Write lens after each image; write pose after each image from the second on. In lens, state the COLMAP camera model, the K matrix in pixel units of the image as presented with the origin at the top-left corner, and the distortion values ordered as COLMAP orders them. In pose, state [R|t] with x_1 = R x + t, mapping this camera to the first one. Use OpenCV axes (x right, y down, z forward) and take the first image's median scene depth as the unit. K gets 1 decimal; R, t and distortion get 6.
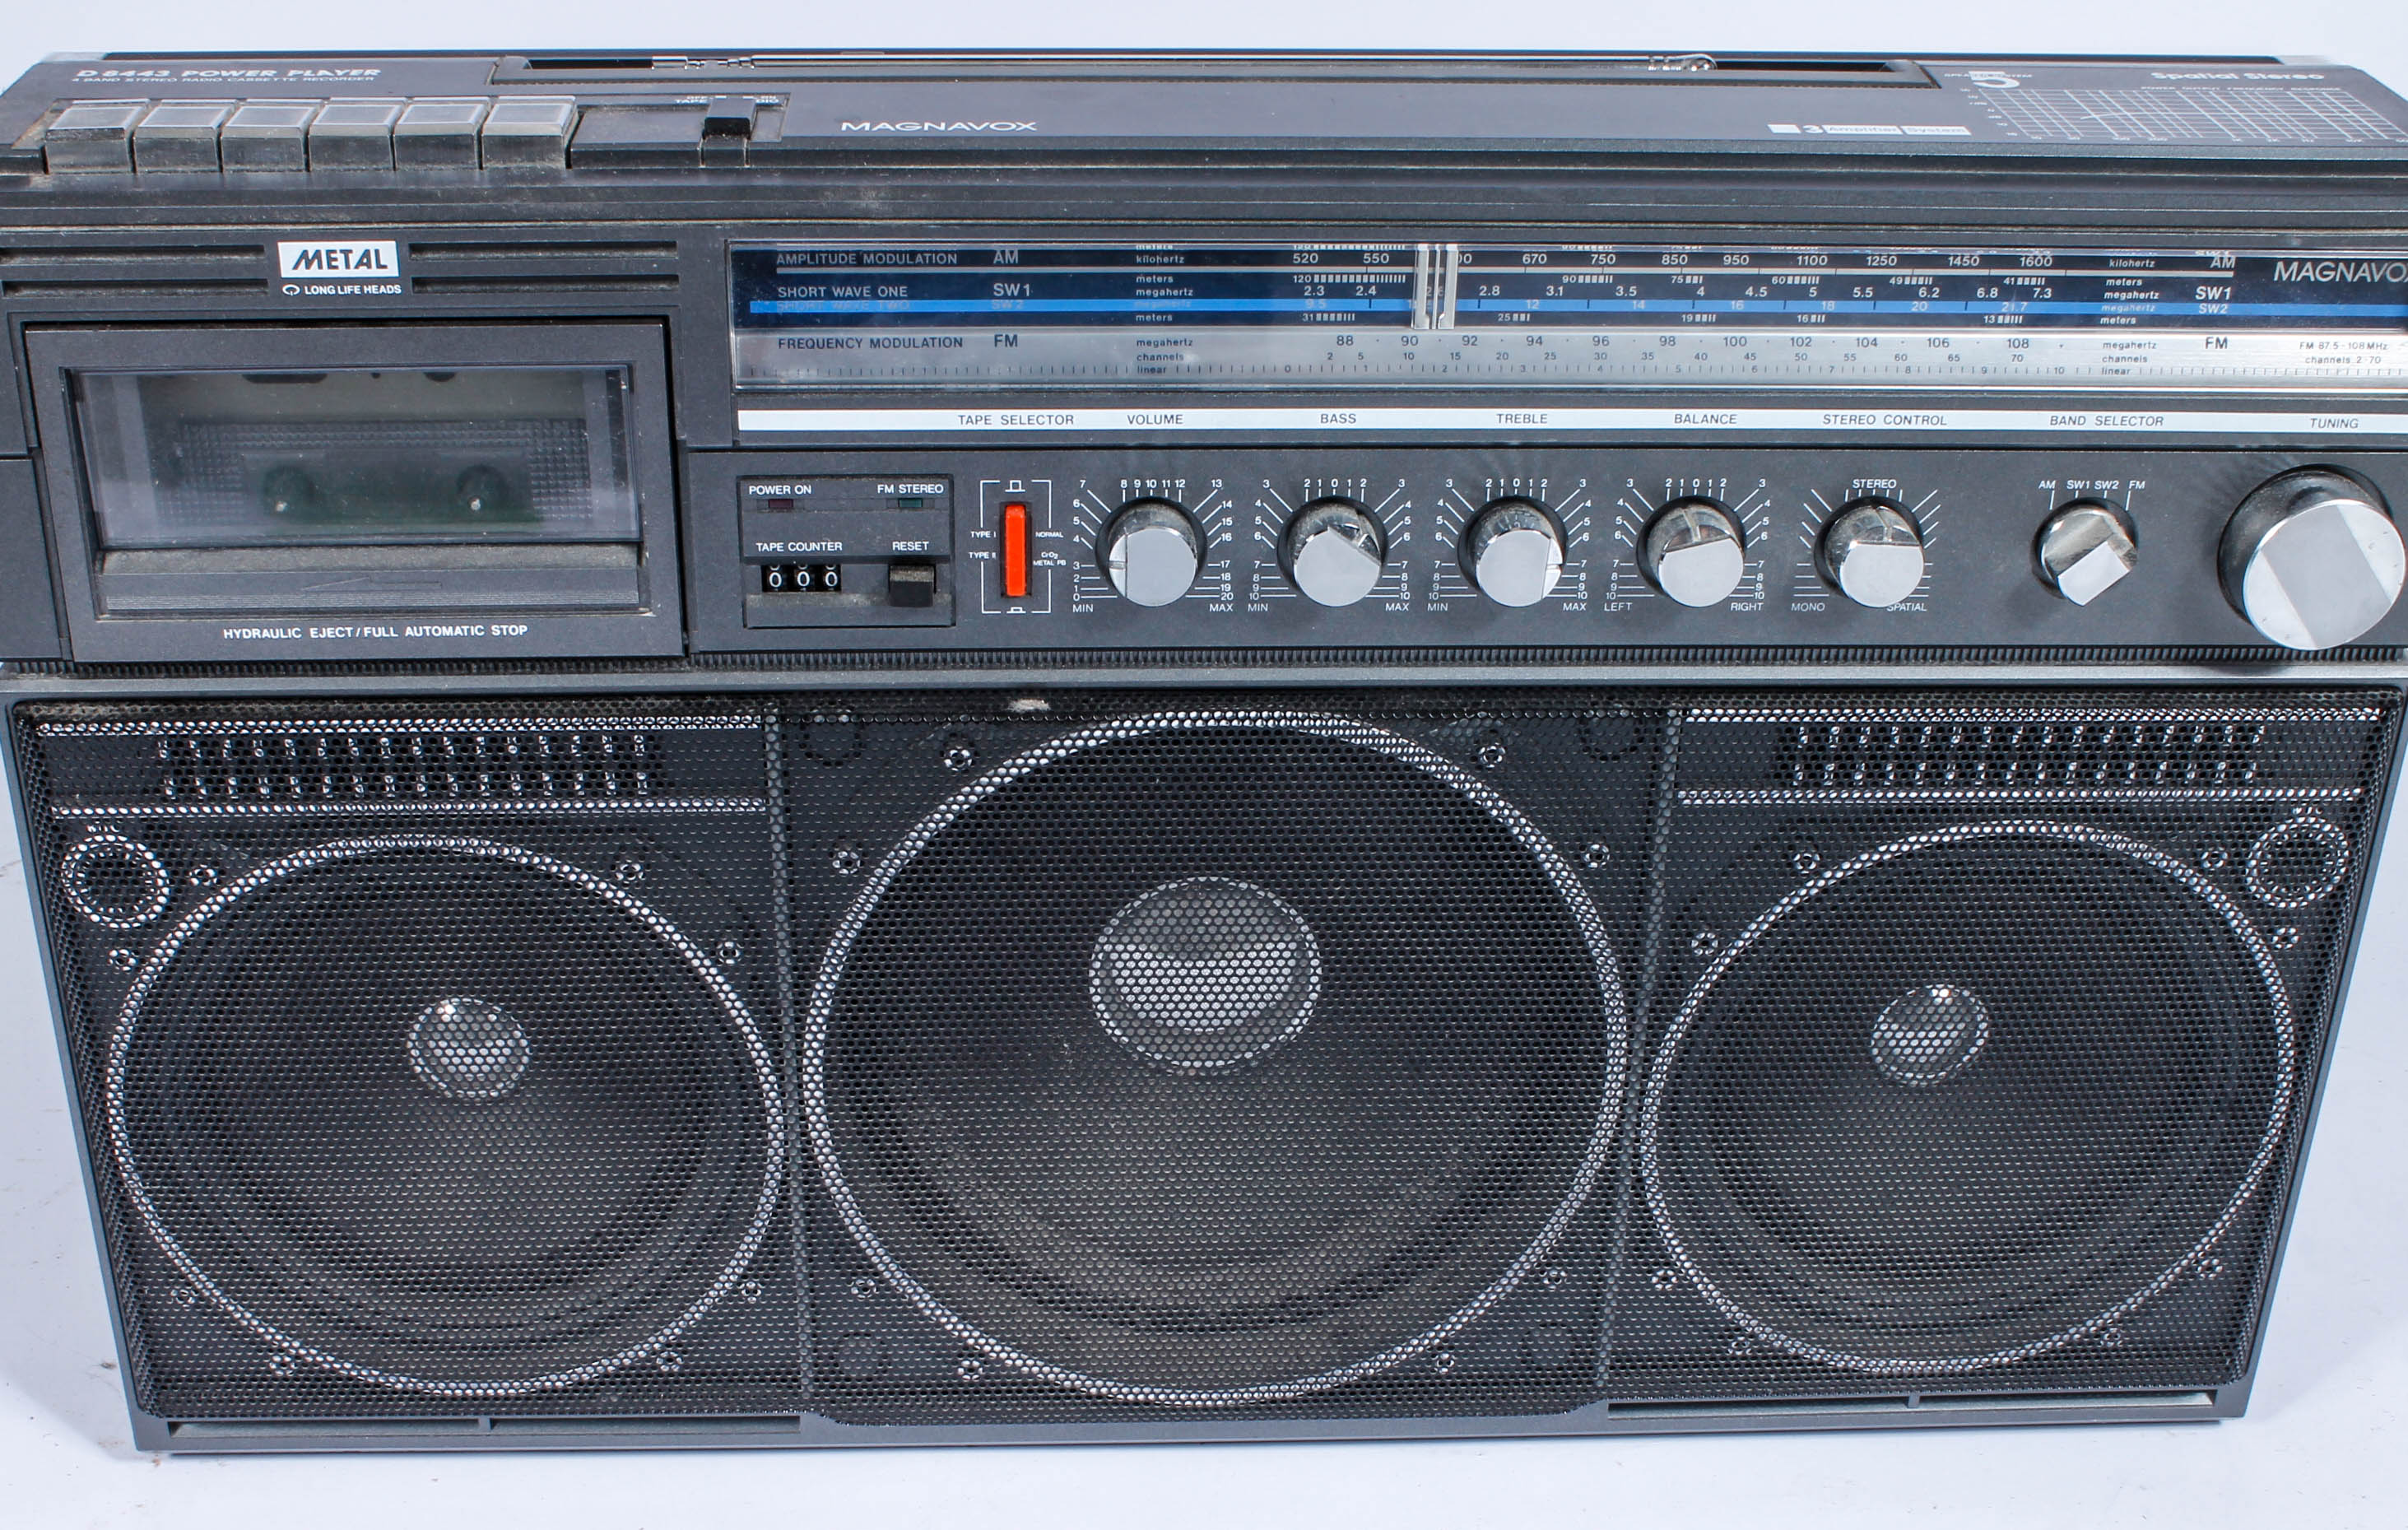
lens RADIAL K [[3006.5, 0, 1118.5], [0, 3006.5, 863.0], [0, 0, 1]] dist [-0.110820, 0.157537]
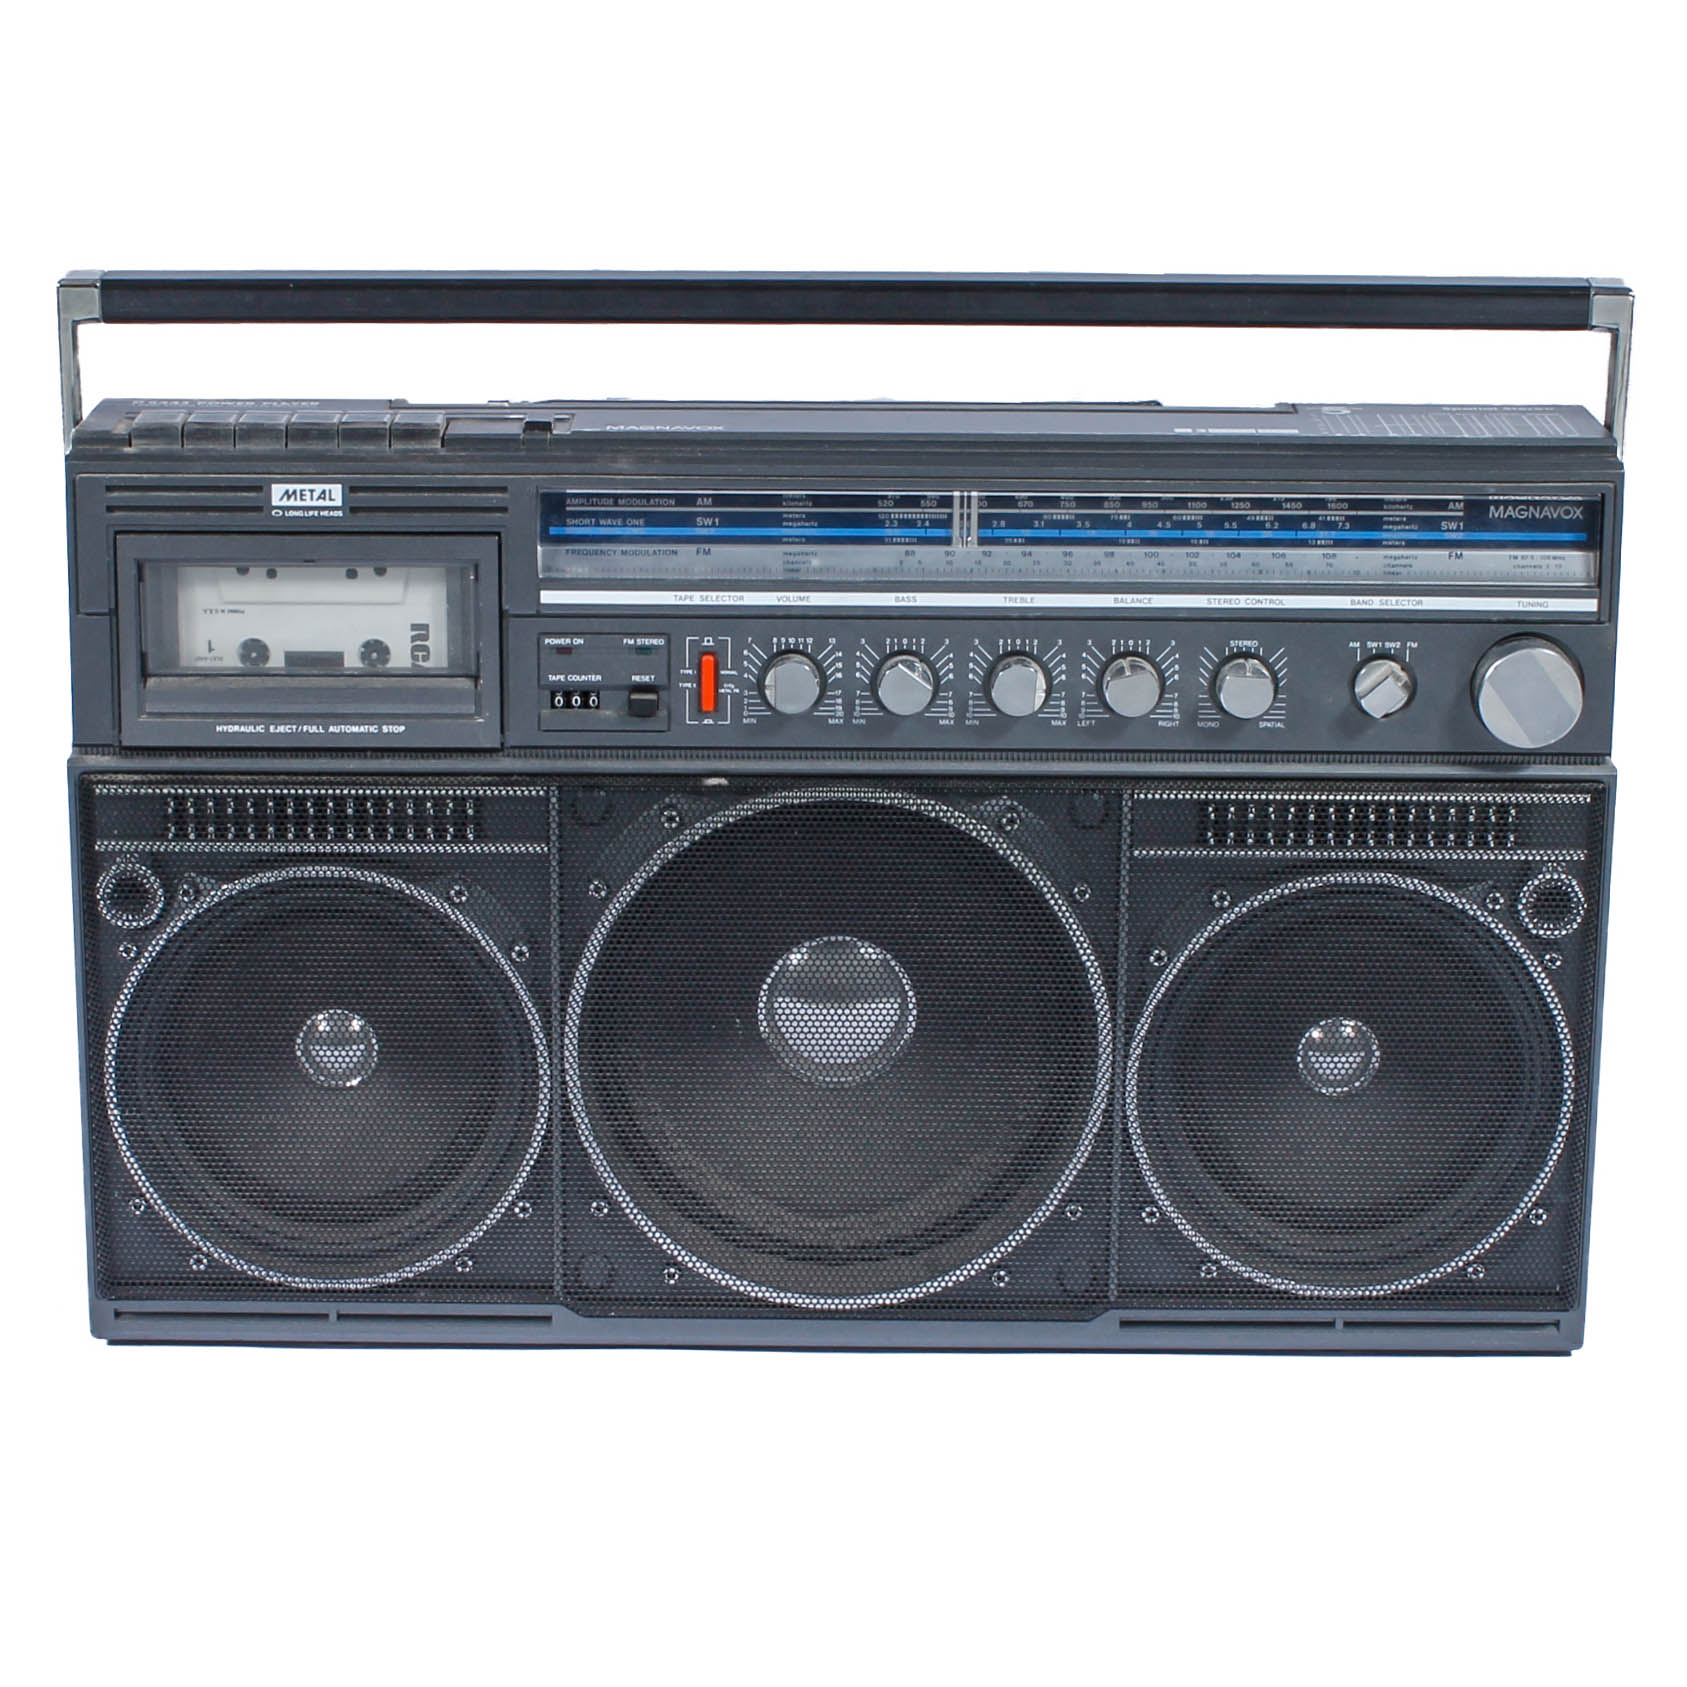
lens RADIAL K [[4122.7, 0, 703.8], [0, 4122.7, 842.1], [0, 0, 1]] dist [-0.078508, 0.056056]
pose [[0.998201, 0.007392, -0.059497, 0.096600], [-0.020934, 0.972888, -0.230329, 0.492969], [0.056182, 0.231160, 0.971292, -1.141437]]
